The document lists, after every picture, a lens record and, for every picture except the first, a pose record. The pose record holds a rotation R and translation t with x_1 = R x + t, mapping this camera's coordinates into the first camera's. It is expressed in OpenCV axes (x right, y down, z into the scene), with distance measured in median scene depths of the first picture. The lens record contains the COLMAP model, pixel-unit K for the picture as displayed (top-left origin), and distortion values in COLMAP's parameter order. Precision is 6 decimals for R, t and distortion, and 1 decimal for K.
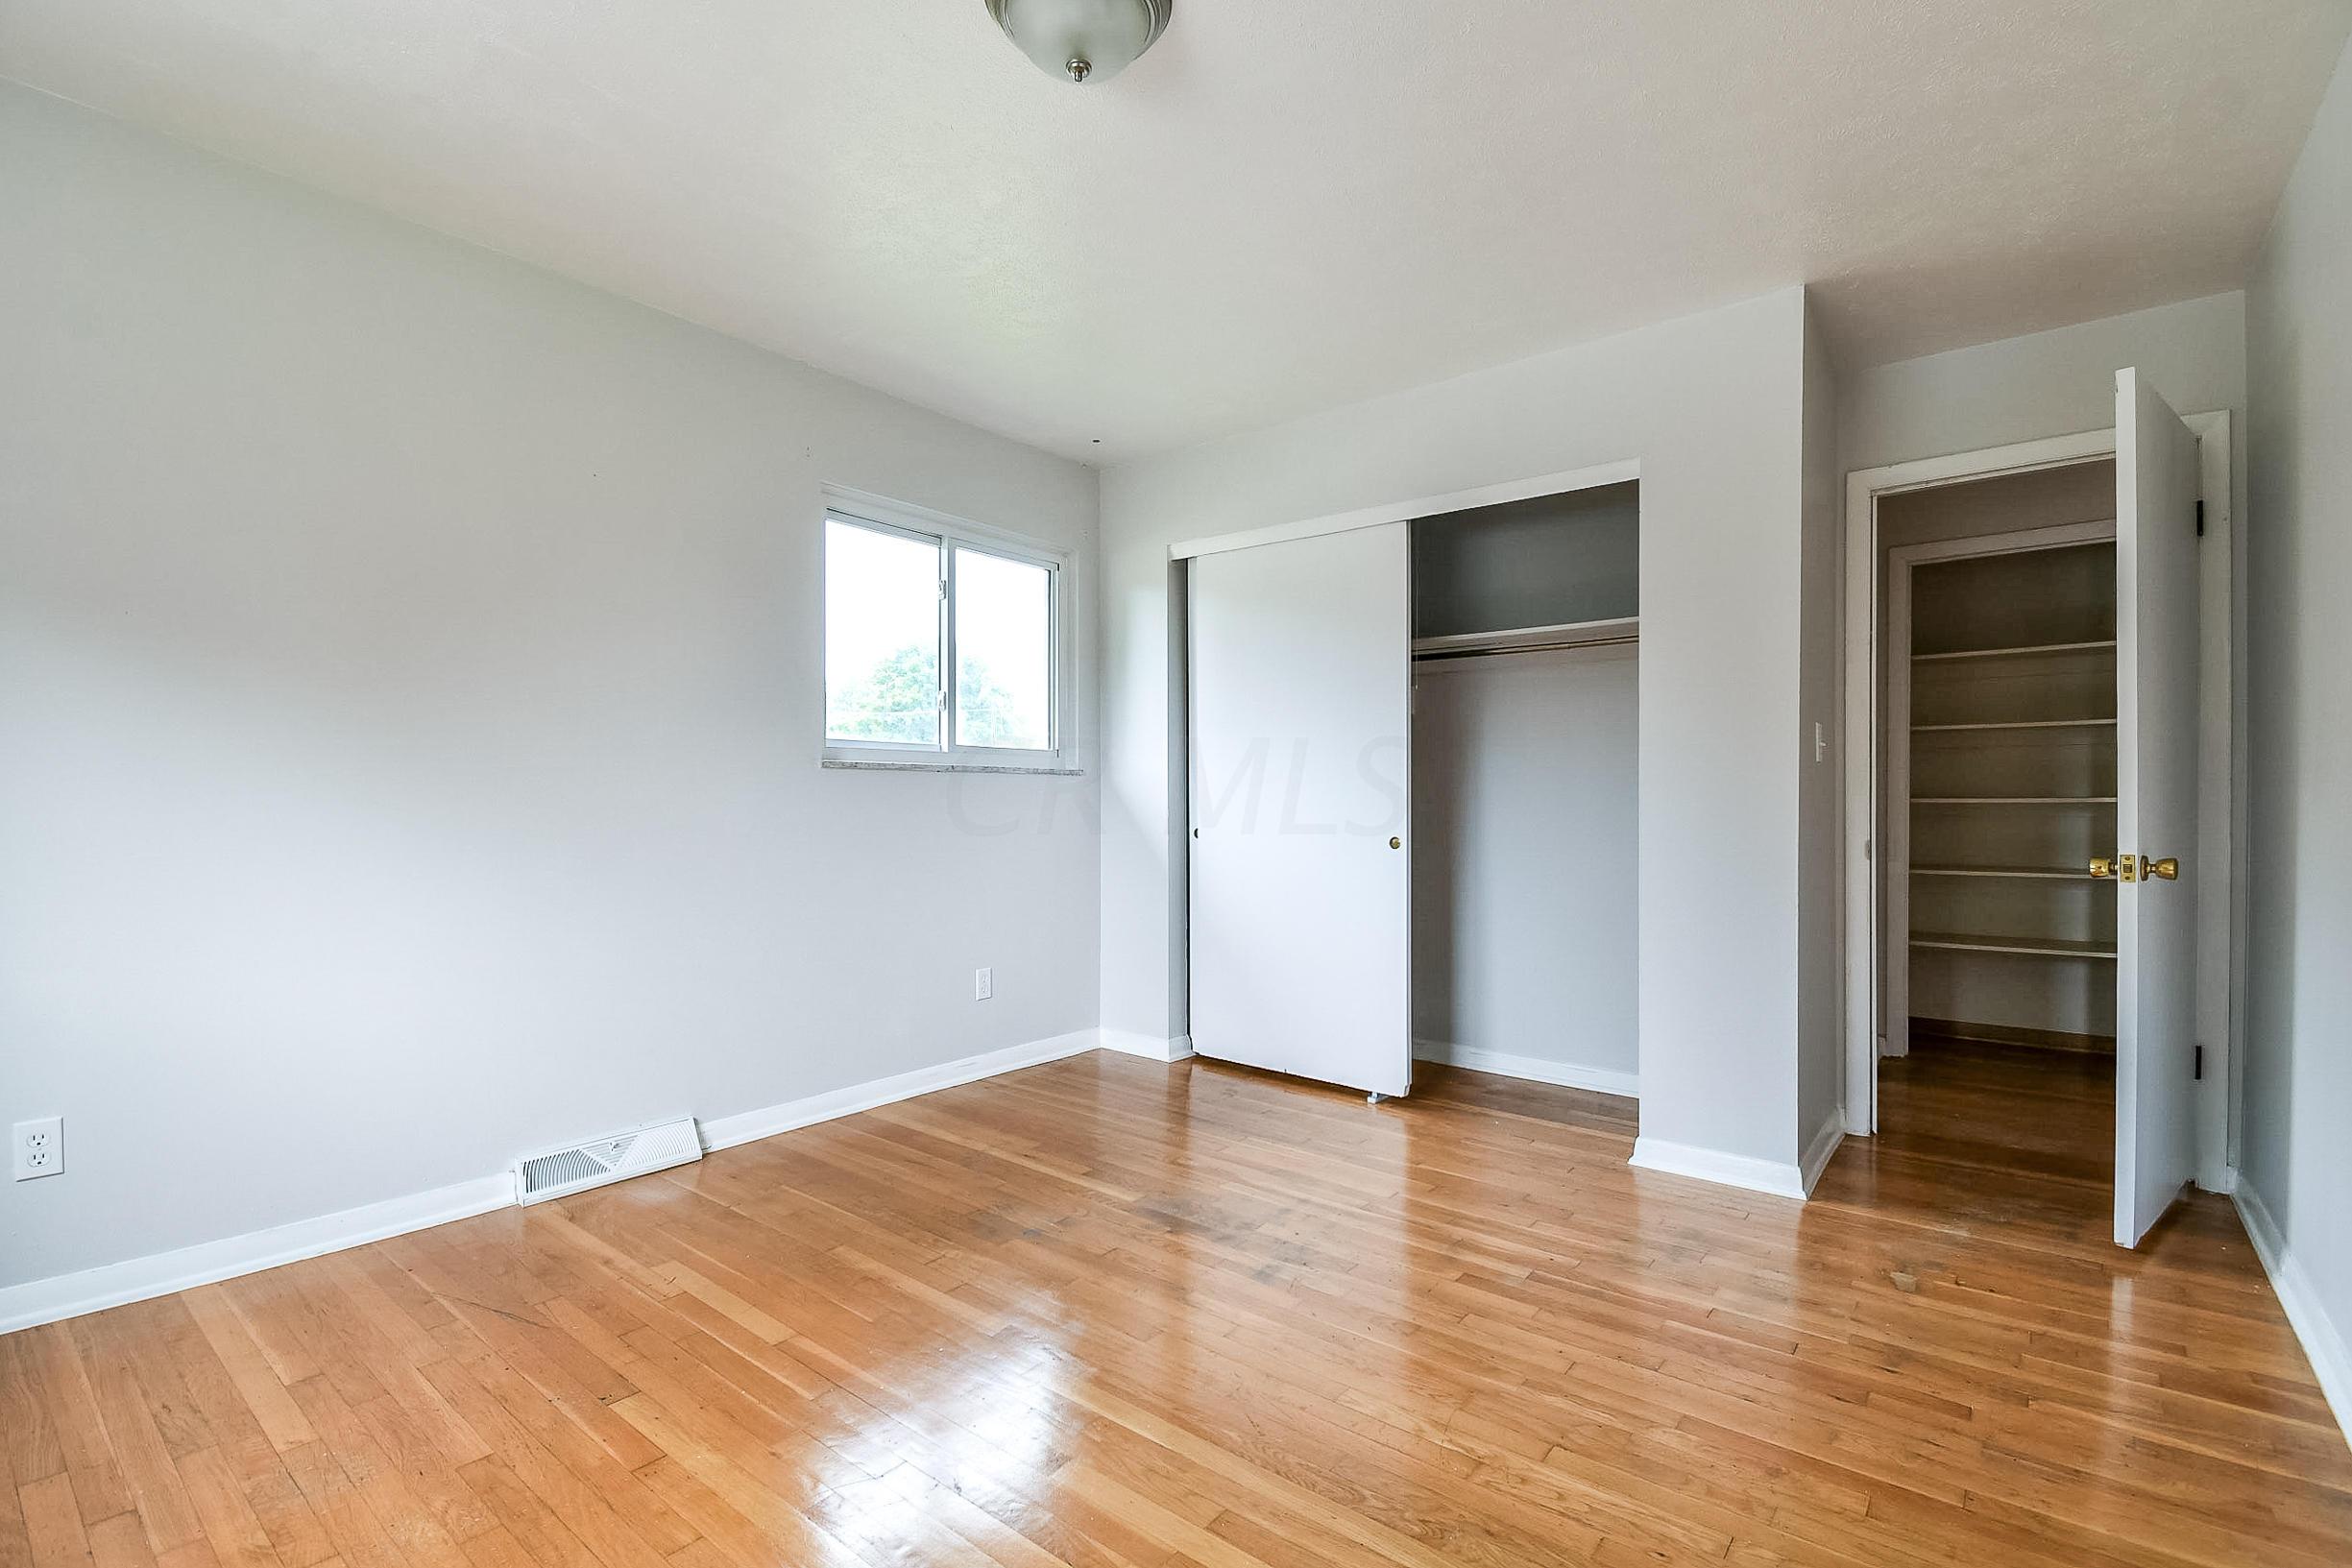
lens RADIAL K [[1040.2, 0, 1172.8], [0, 1040.2, 786.9], [0, 0, 1]] dist [0.028404, -0.022149]
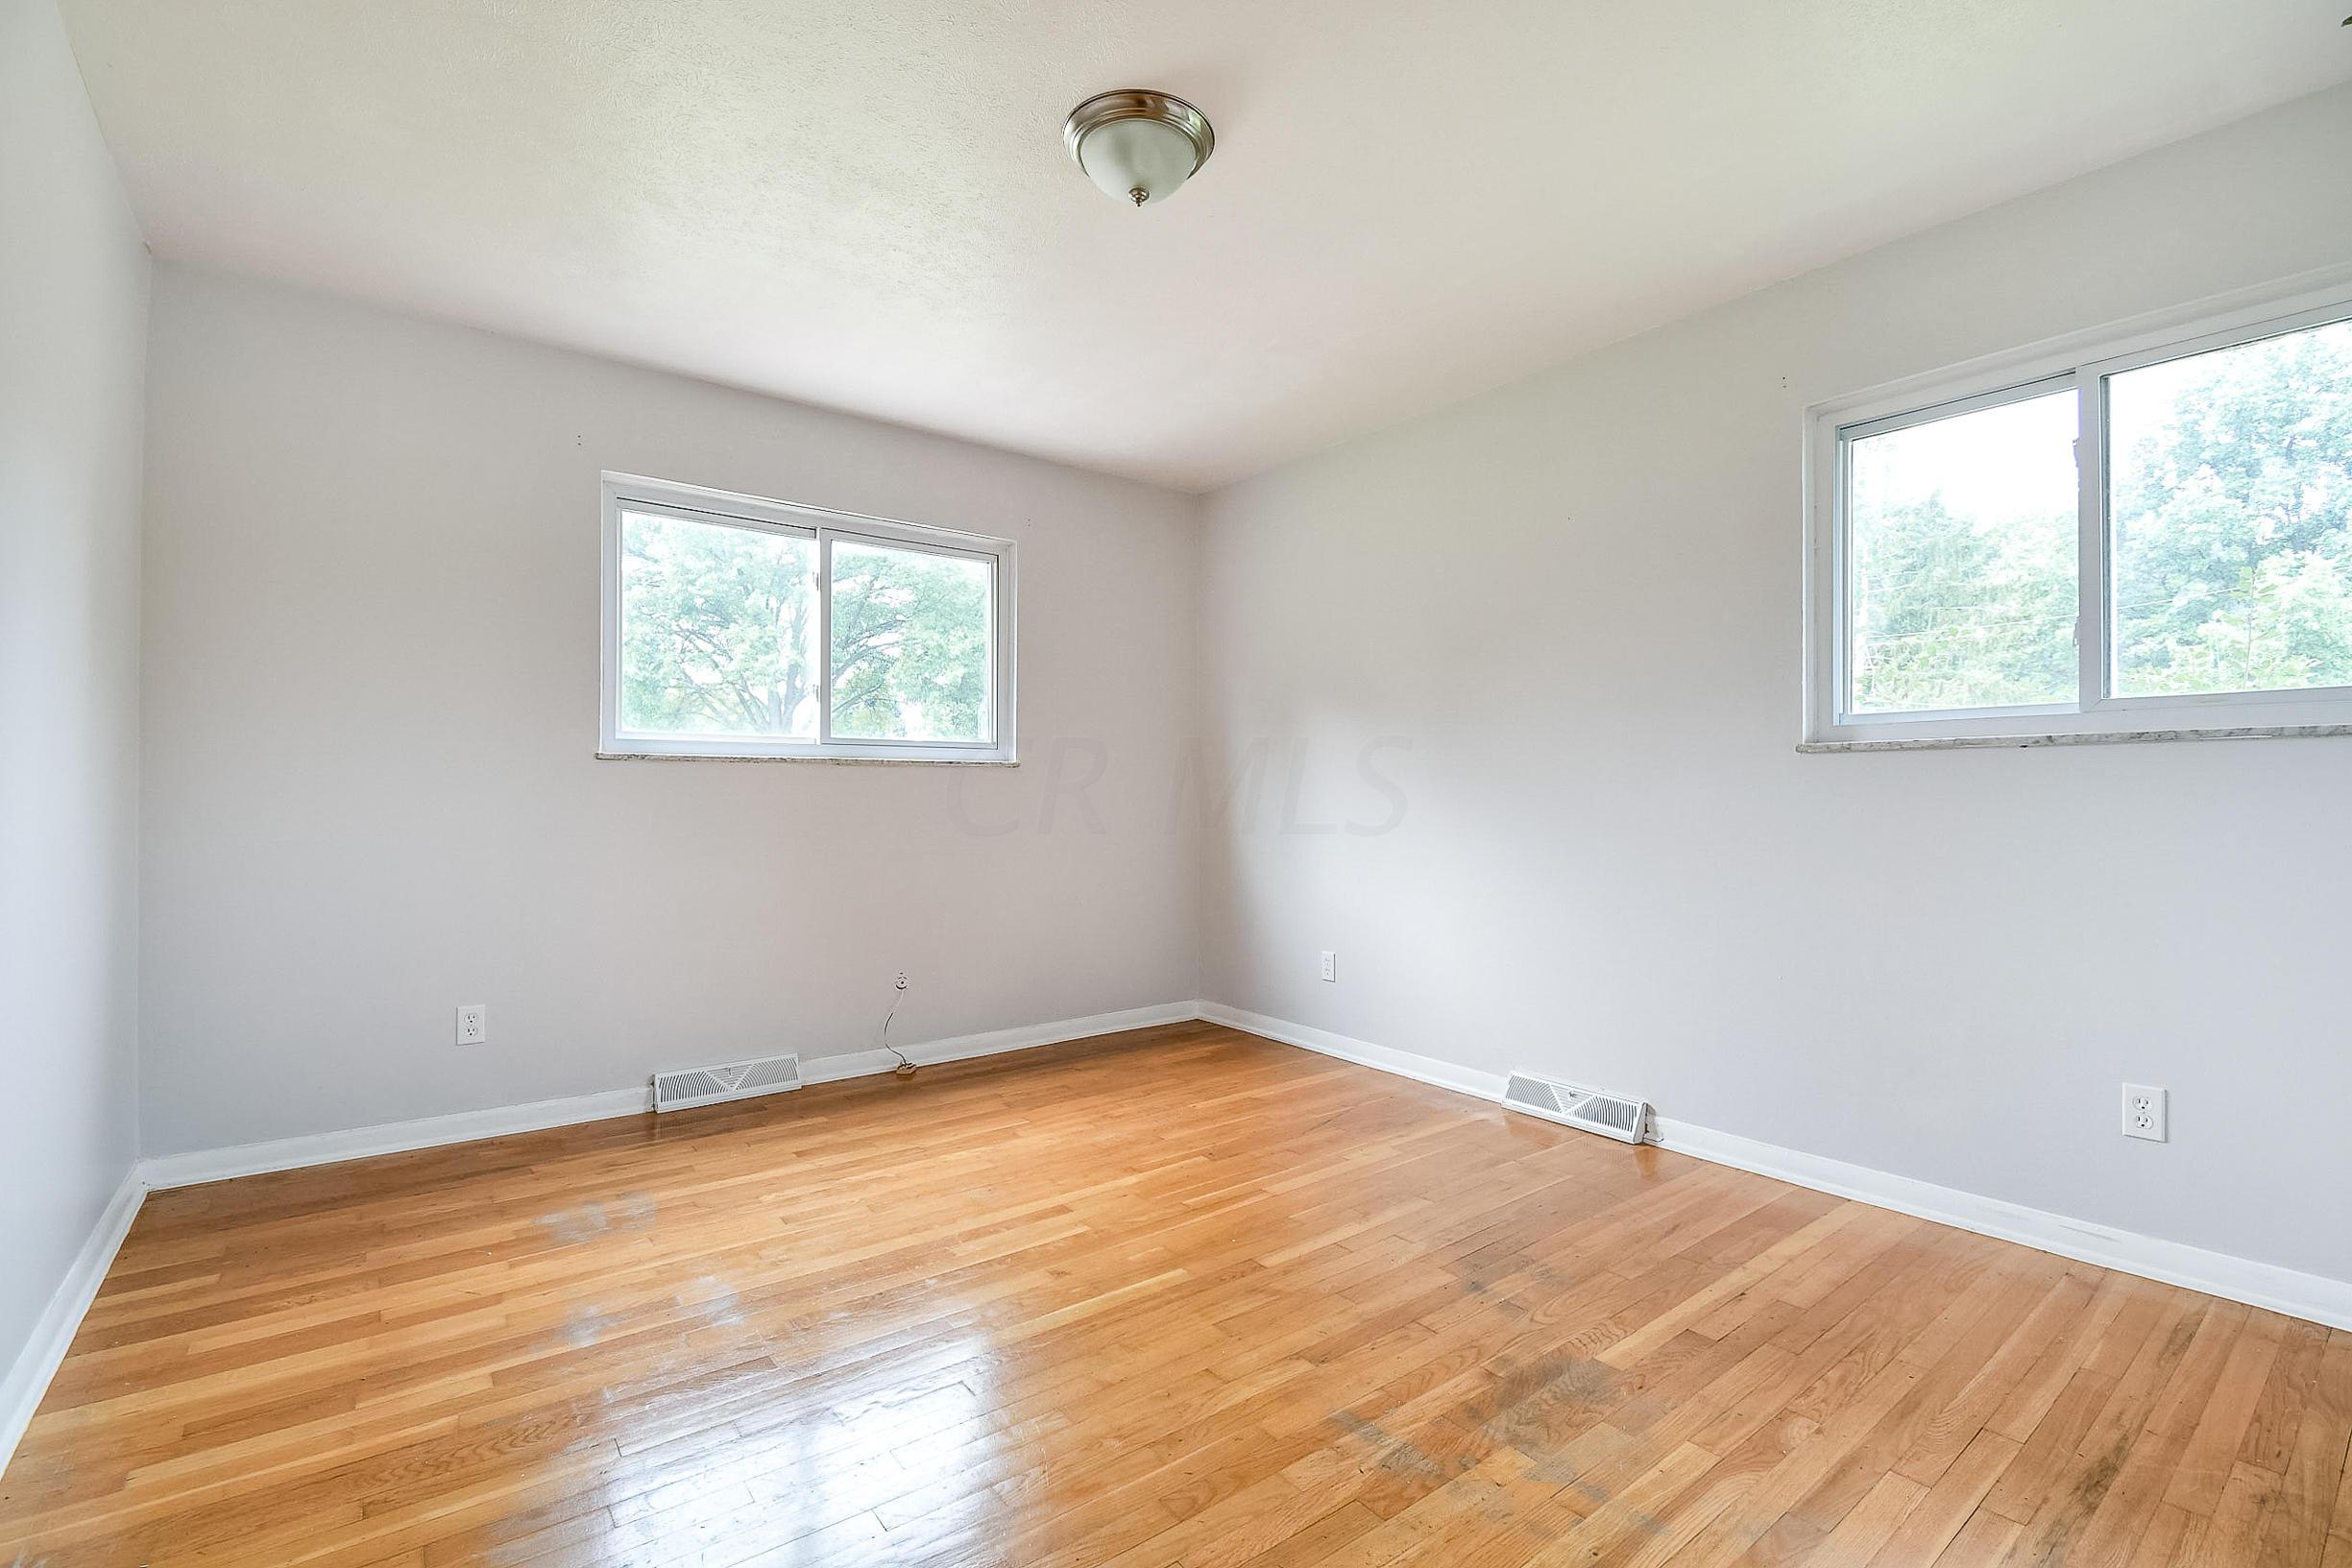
lens RADIAL K [[1040.2, 0, 1172.8], [0, 1040.2, 786.9], [0, 0, 1]] dist [0.028404, -0.022149]
pose [[-0.232980, -0.008097, -0.972448, 0.698566], [0.015523, 0.999807, -0.012044, 0.012527], [0.972358, -0.017902, -0.232810, 0.862388]]
